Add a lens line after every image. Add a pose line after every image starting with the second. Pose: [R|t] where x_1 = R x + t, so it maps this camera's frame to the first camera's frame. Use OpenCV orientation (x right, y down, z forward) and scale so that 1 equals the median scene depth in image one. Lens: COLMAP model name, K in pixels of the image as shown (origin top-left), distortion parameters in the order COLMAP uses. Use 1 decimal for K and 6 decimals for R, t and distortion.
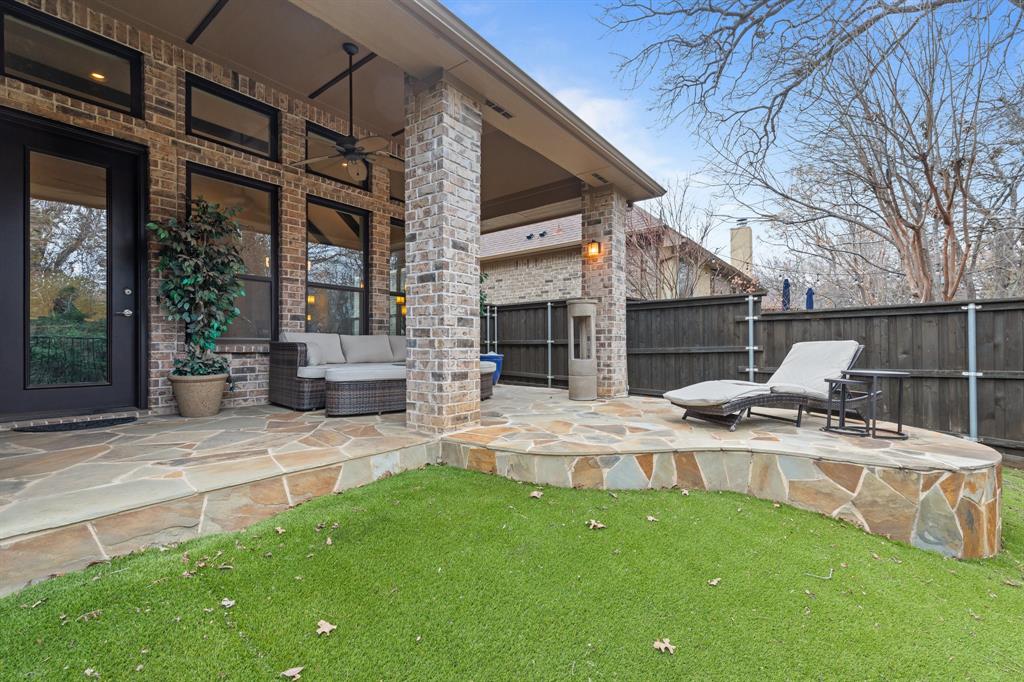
lens RADIAL K [[440.9, 0, 512.4], [0, 440.9, 345.1], [0, 0, 1]] dist [0.003796, -0.000148]
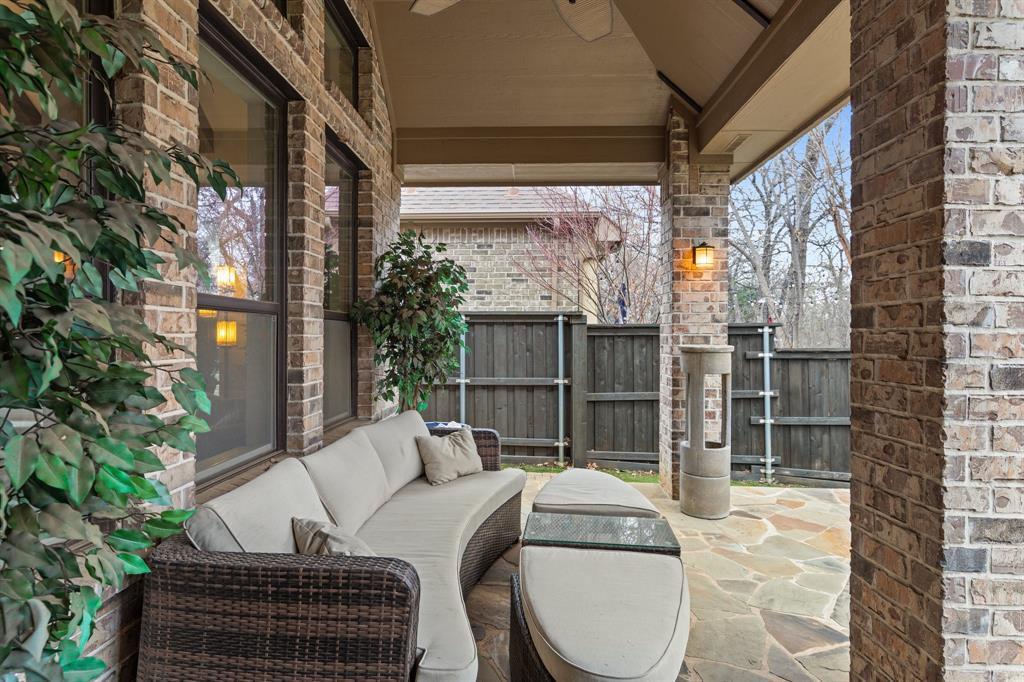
lens RADIAL K [[564.8, 0, 511.3], [0, 564.8, 336.9], [0, 0, 1]] dist [-0.001804, -0.000012]
pose [[0.808915, 0.003584, 0.587914, -0.419422], [-0.008096, 0.999955, 0.005043, -0.096124], [-0.587869, -0.008839, 0.808908, 0.461559]]
